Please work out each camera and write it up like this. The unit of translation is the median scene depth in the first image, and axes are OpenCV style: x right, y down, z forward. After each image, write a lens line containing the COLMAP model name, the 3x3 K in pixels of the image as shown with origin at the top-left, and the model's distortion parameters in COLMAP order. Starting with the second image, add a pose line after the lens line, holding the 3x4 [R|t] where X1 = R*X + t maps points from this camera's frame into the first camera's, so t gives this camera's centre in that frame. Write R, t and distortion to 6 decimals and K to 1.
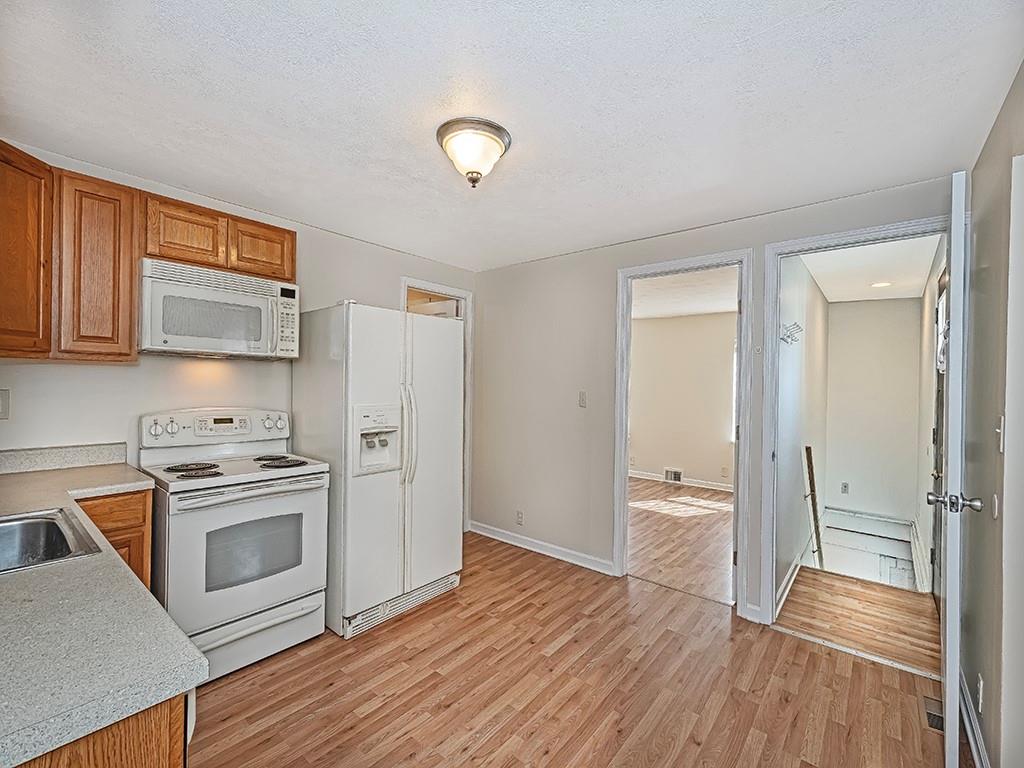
lens RADIAL K [[445.8, 0, 516.4], [0, 445.8, 381.7], [0, 0, 1]] dist [0.008741, -0.000845]
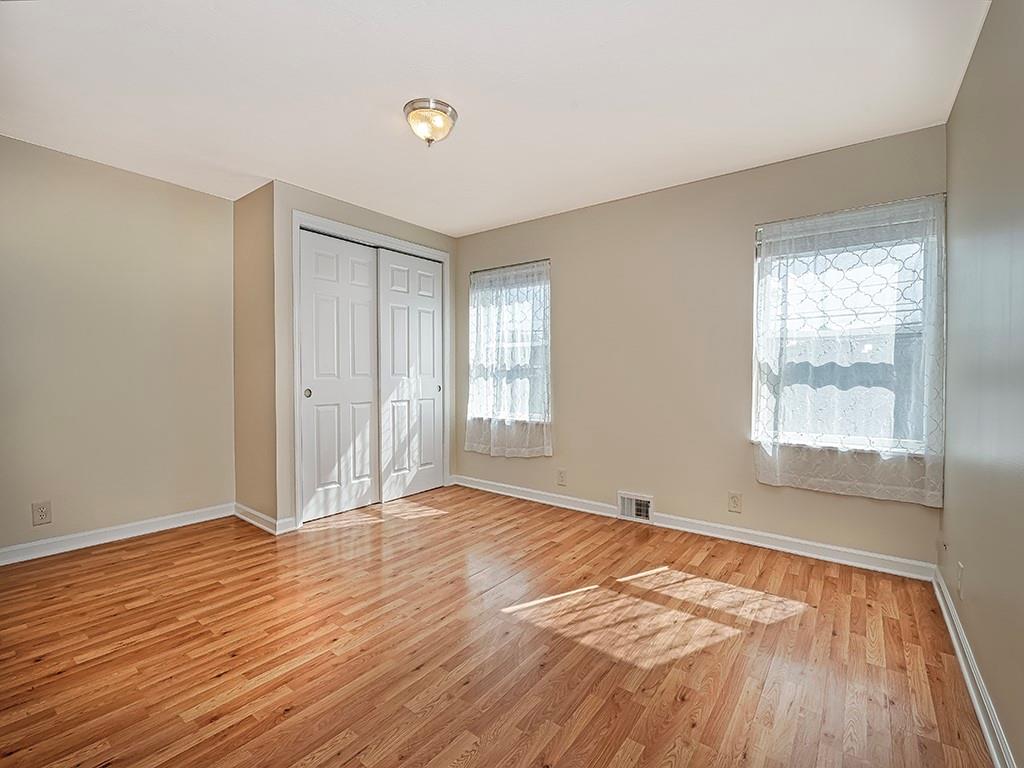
lens RADIAL K [[463.7, 0, 512.0], [0, 463.7, 384.0], [0, 0, 1]] dist [0.000632, -0.000380]
pose [[0.999355, -0.018469, 0.030801, 0.540782], [0.017461, 0.999312, 0.032706, 0.133403], [-0.031384, -0.032147, 0.998990, 1.314364]]
